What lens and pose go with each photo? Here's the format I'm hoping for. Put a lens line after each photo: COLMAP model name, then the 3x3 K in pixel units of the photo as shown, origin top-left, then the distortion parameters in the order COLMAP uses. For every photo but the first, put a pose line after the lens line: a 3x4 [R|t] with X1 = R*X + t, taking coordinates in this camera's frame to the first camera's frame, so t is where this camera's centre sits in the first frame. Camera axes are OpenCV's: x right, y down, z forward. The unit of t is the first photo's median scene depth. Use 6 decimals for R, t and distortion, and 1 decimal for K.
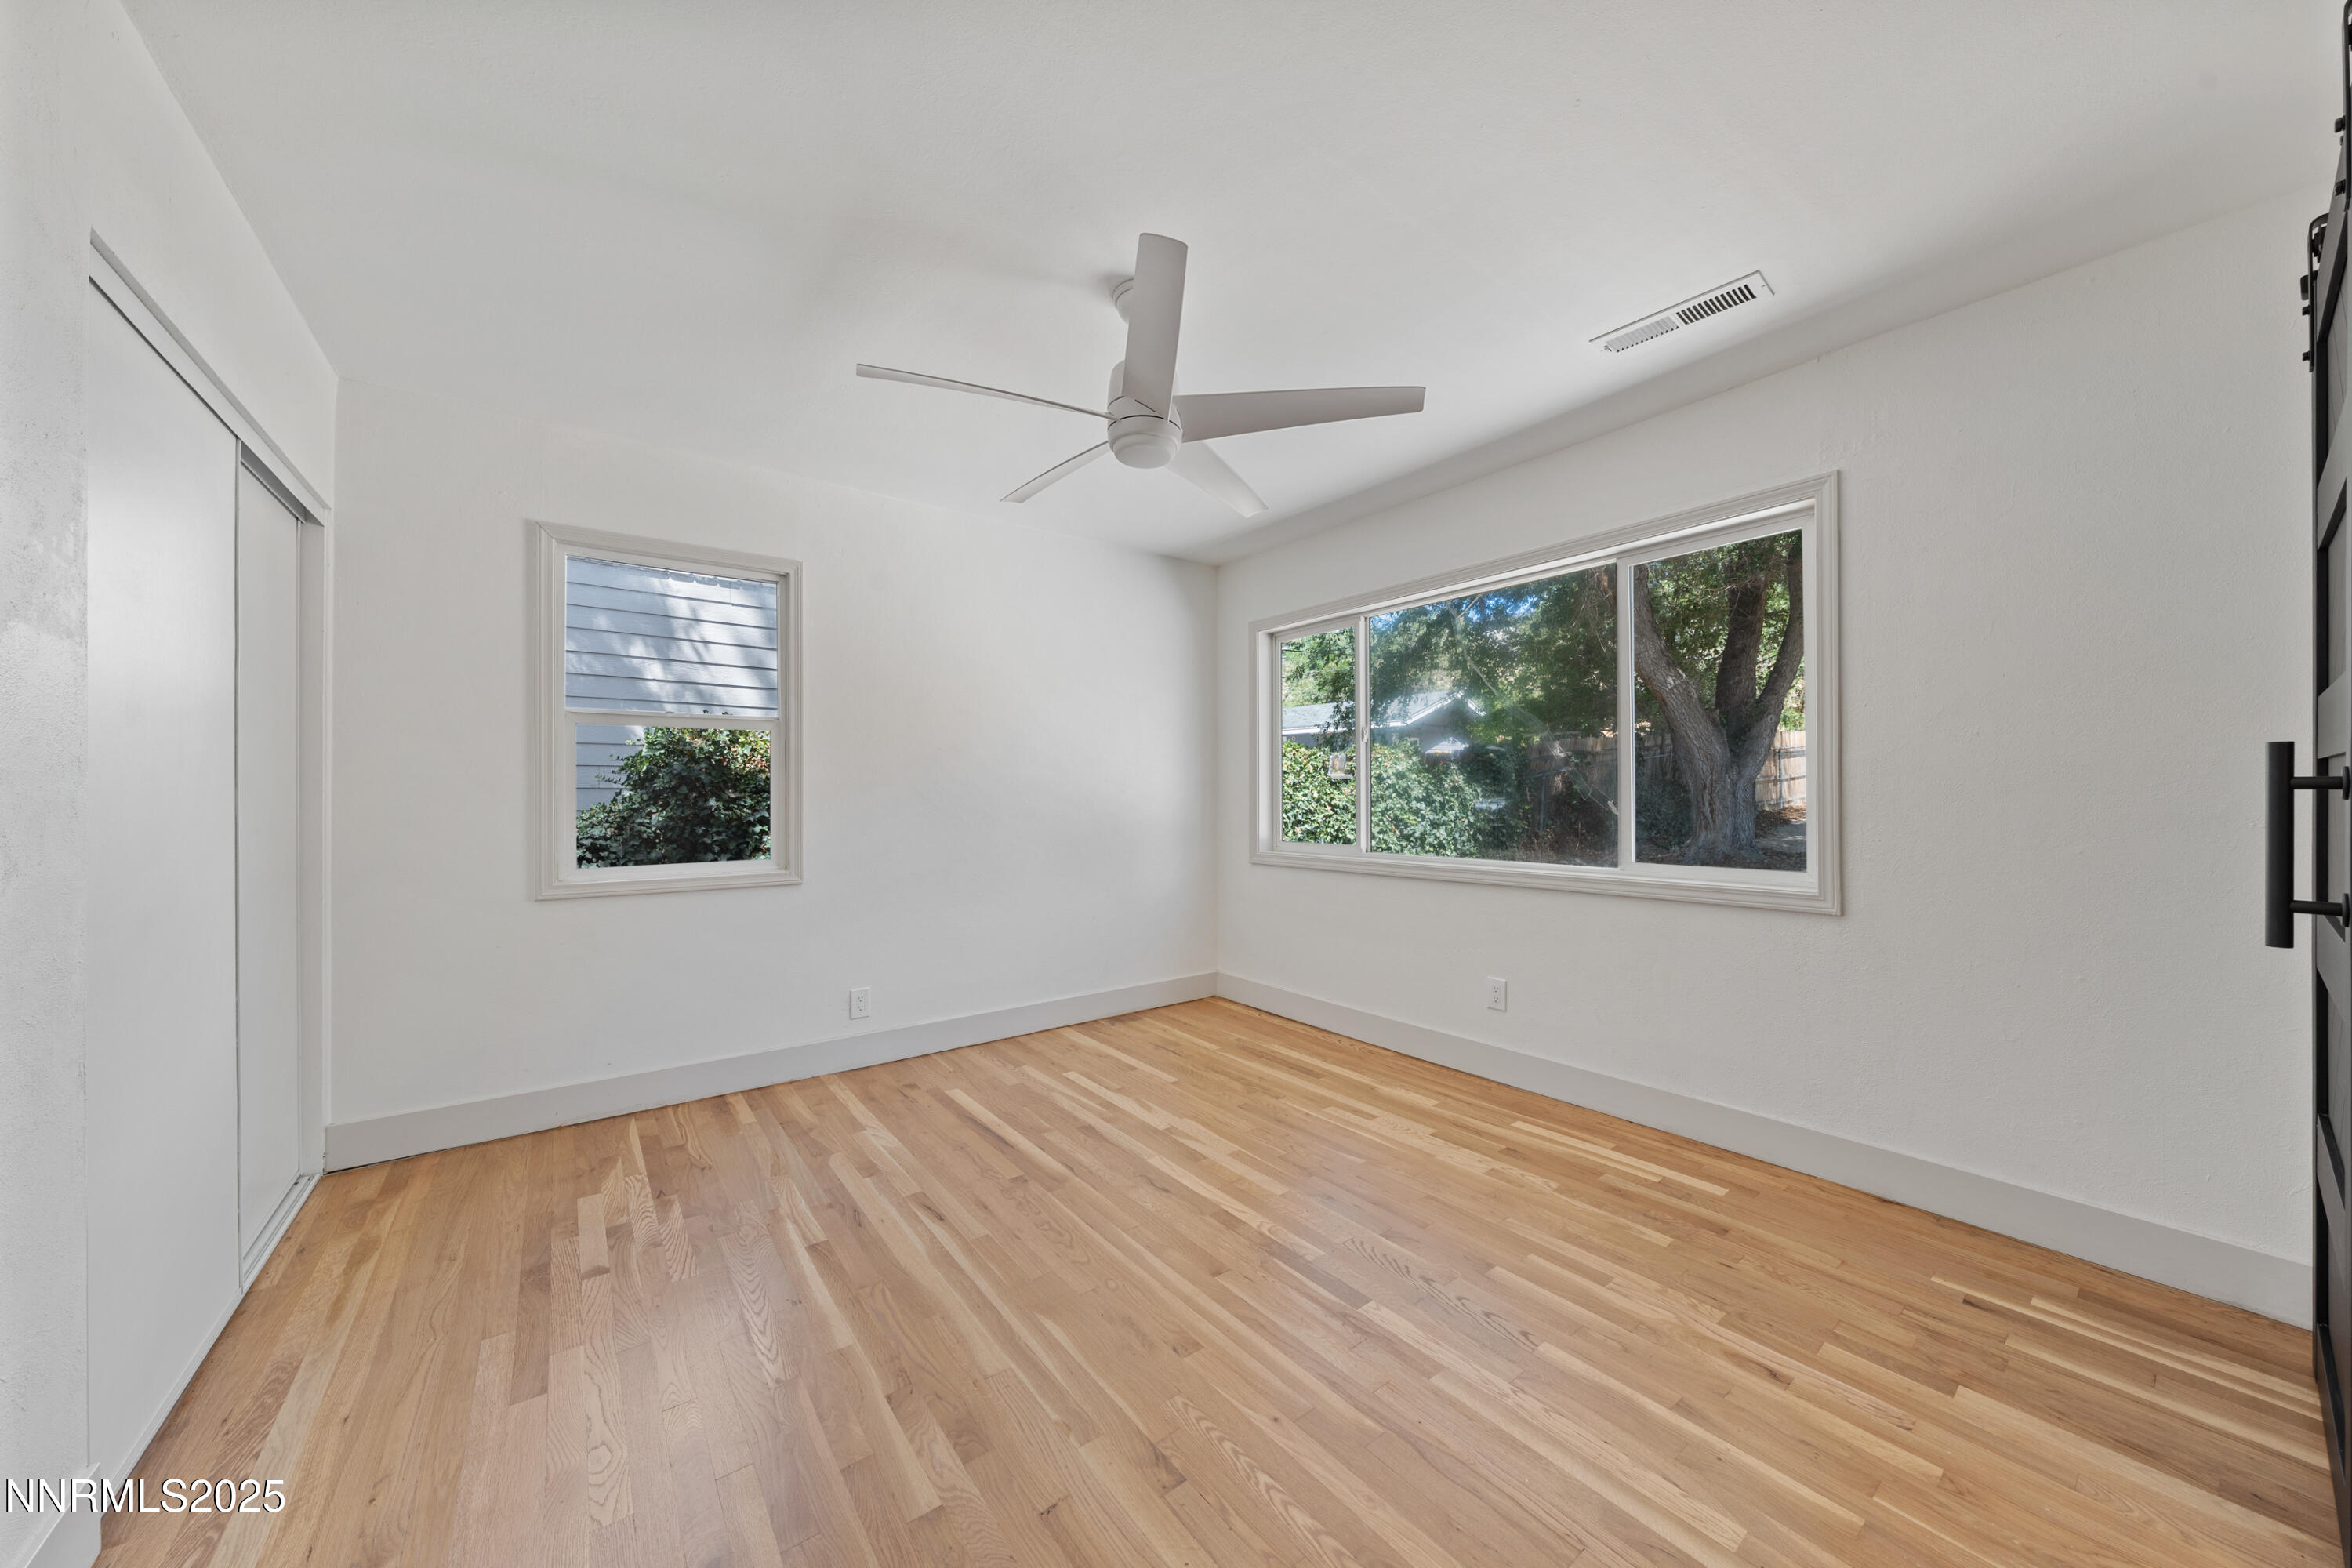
lens RADIAL K [[800.7, 0, 1167.4], [0, 800.7, 789.7], [0, 0, 1]] dist [-0.000804, -0.000379]
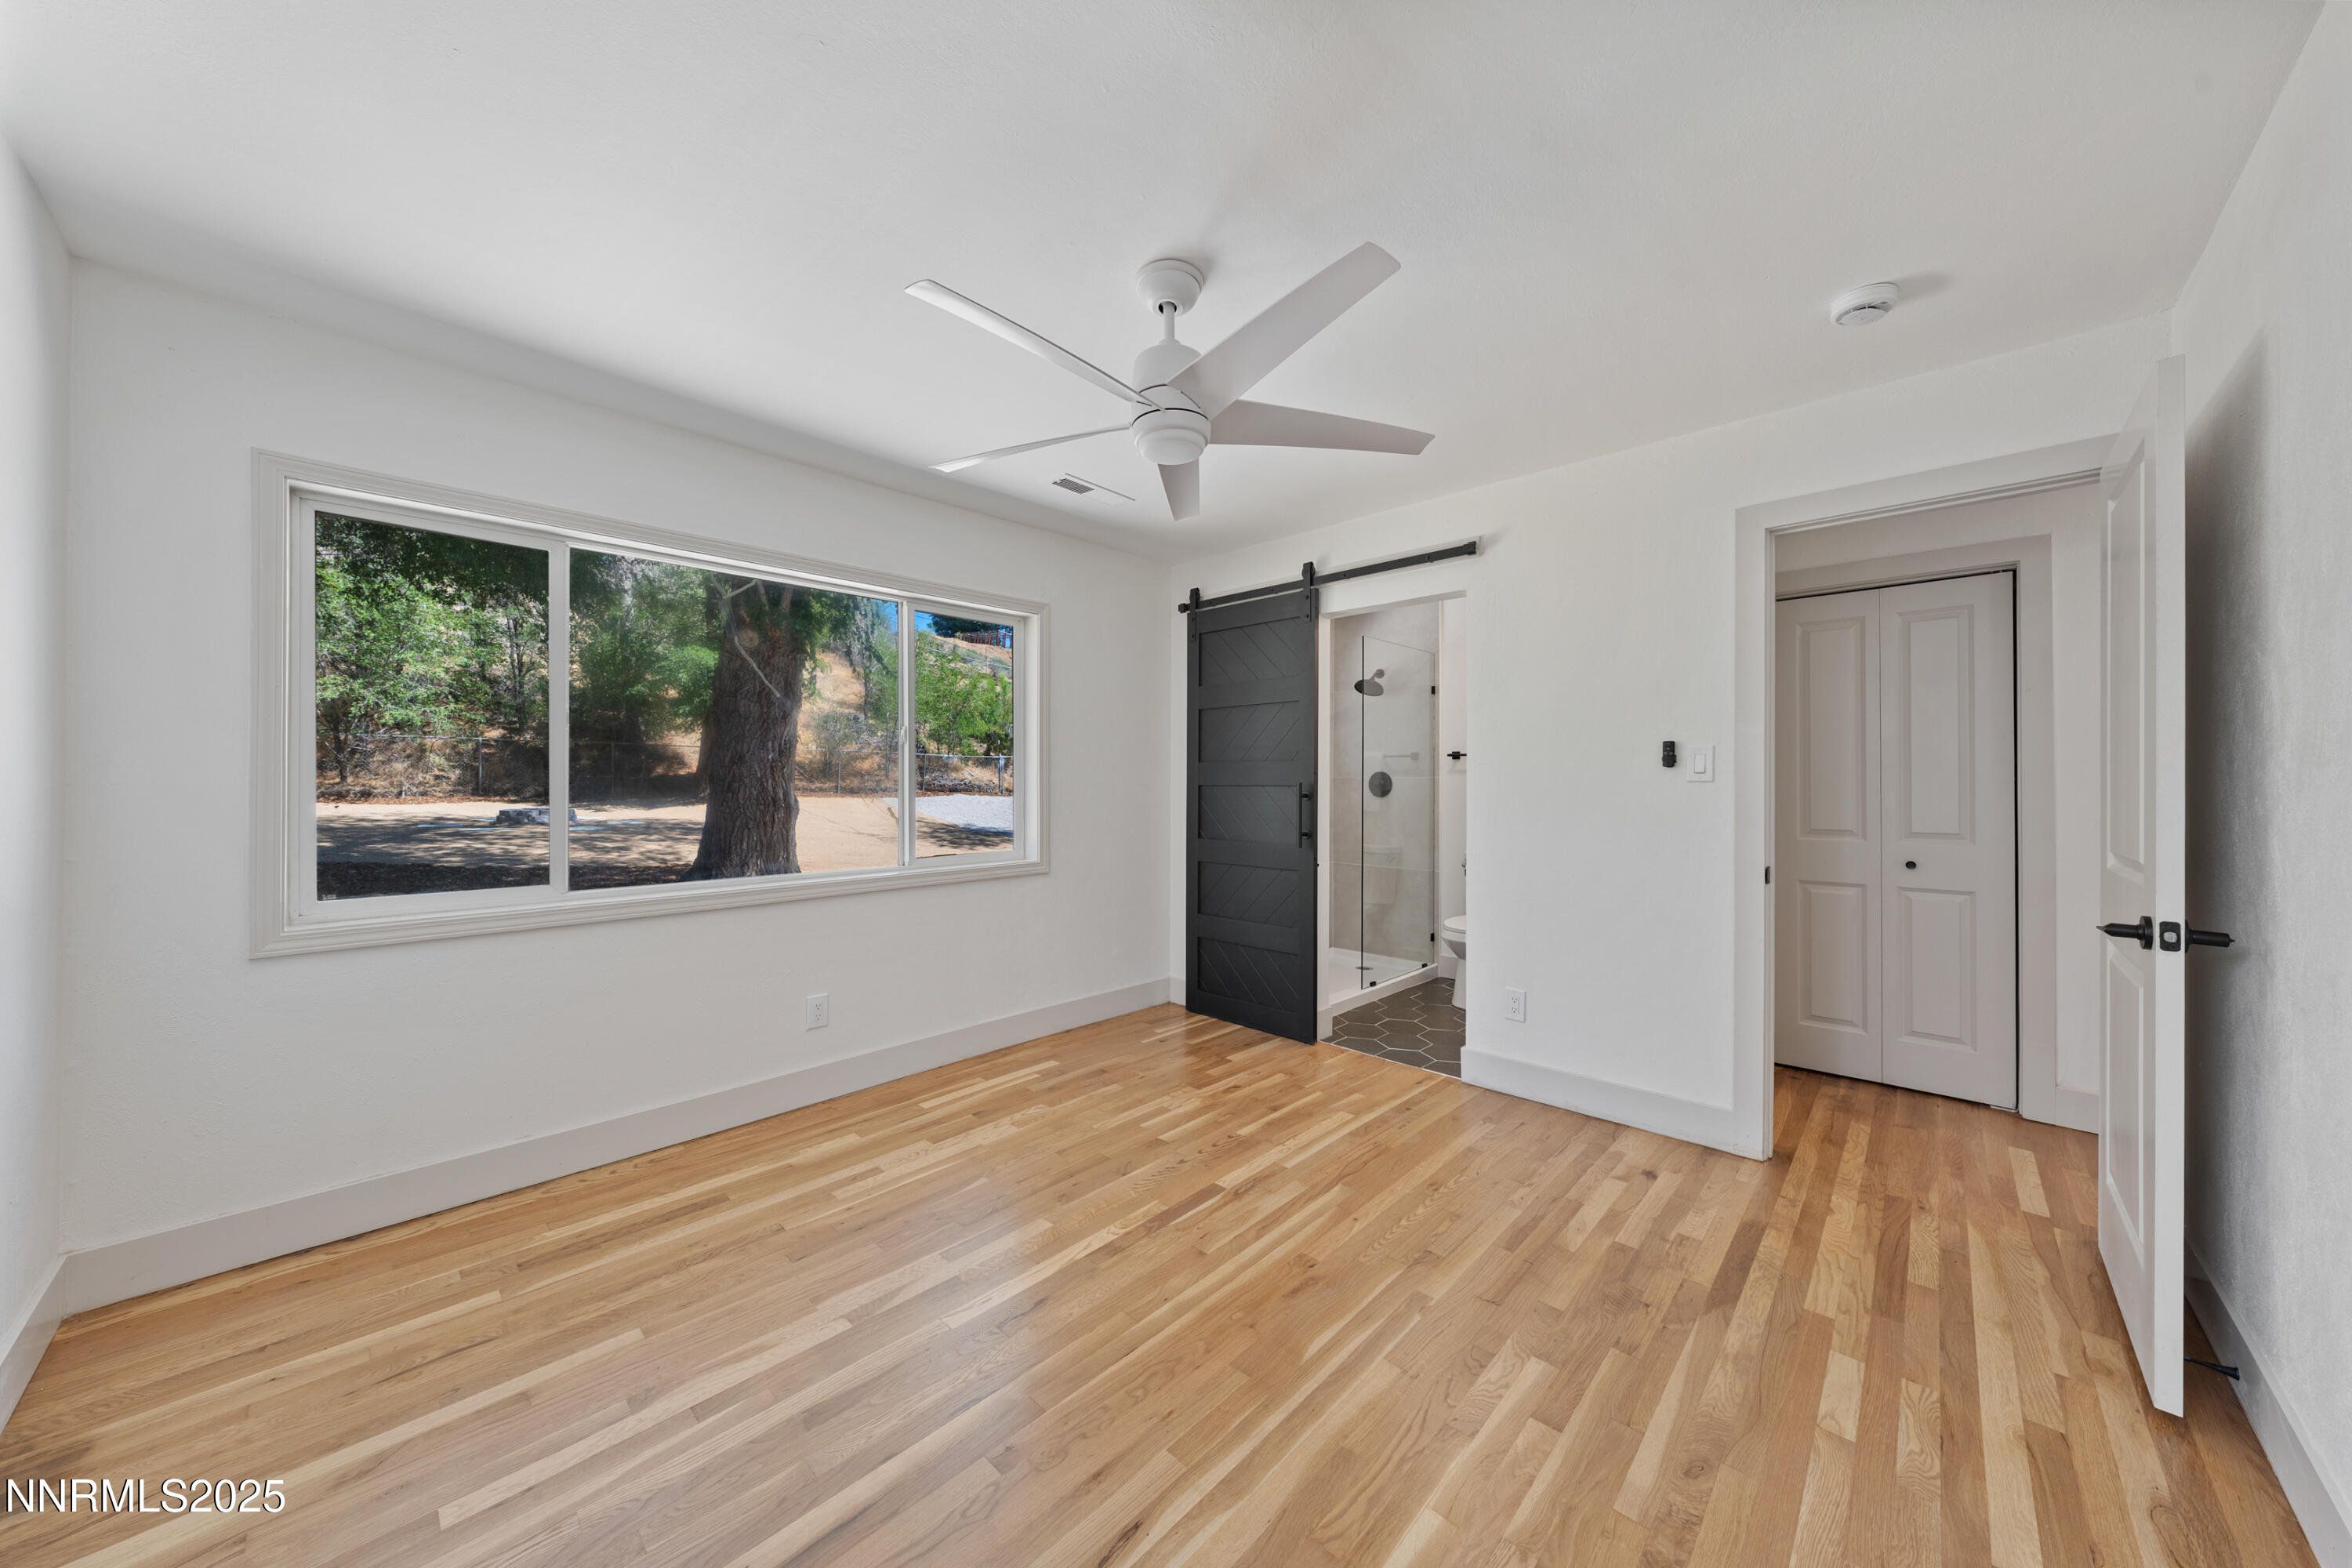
lens RADIAL K [[800.7, 0, 1174.5], [0, 800.7, 782.4], [0, 0, 1]] dist [-0.000804, -0.000379]
pose [[-0.162973, 0.004499, 0.986620, -0.833703], [-0.003704, 0.999980, -0.005172, -0.022475], [-0.986624, -0.004498, -0.162953, 1.008359]]
